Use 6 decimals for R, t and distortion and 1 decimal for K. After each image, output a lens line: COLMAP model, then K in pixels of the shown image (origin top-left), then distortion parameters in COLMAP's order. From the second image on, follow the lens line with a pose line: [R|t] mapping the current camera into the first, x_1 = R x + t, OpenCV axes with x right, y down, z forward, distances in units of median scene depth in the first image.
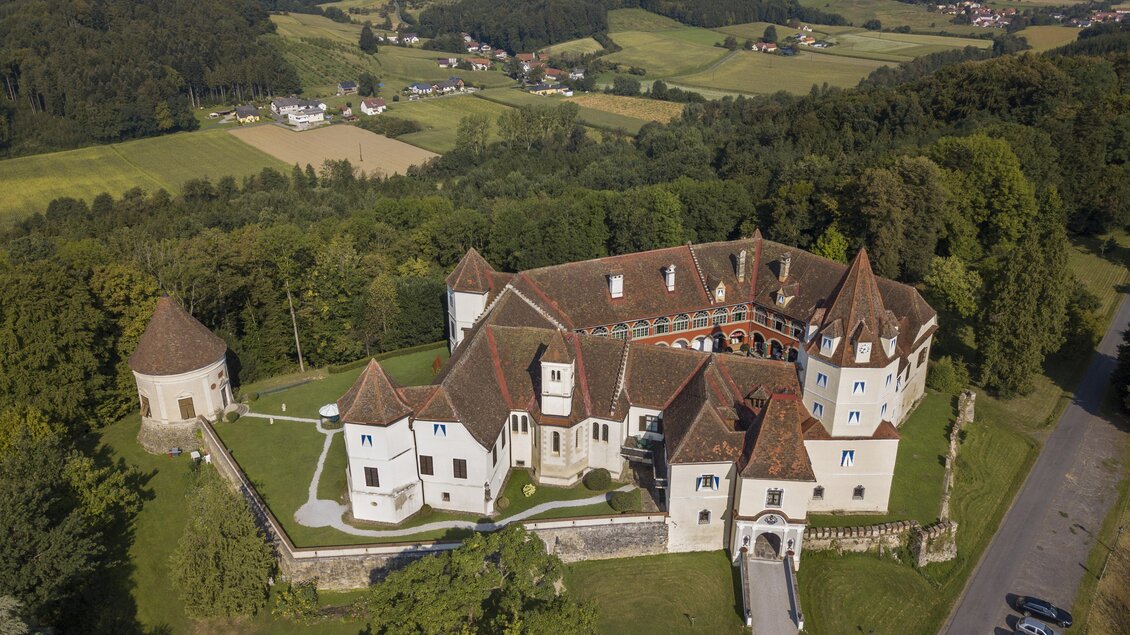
lens RADIAL K [[821.0, 0, 554.0], [0, 821.0, 318.6], [0, 0, 1]] dist [0.011969, -0.007858]
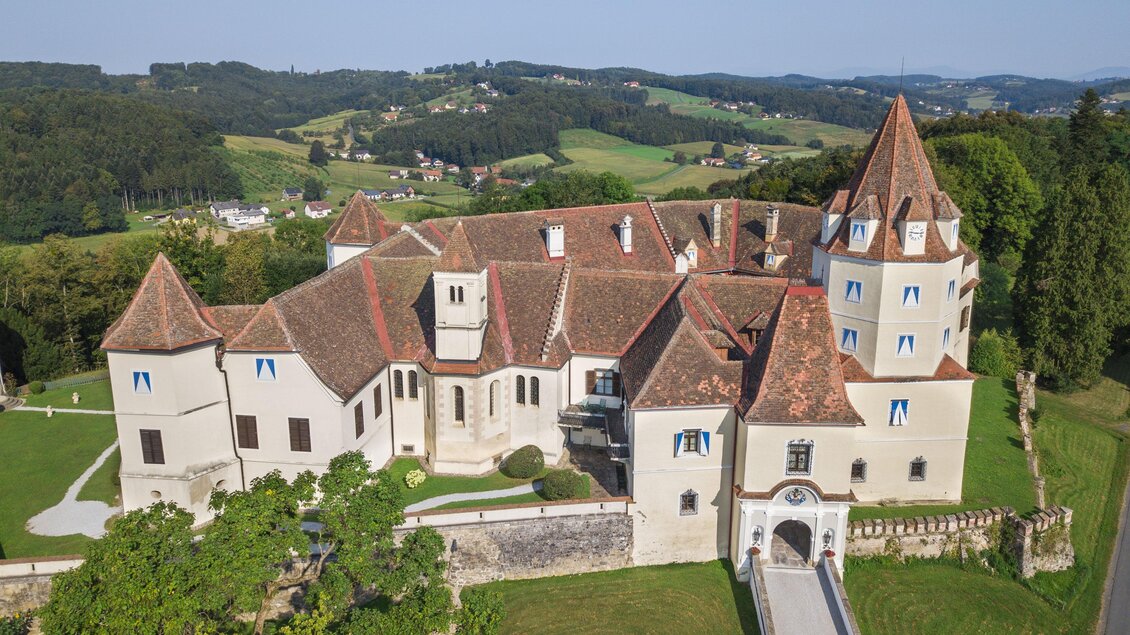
lens RADIAL K [[821.0, 0, 554.0], [0, 821.0, 318.6], [0, 0, 1]] dist [0.011969, -0.007858]
pose [[0.998635, -0.010506, 0.051155, 0.036028], [0.018595, 0.986892, -0.160309, 0.149204], [-0.048800, 0.161042, 0.985740, 0.266469]]
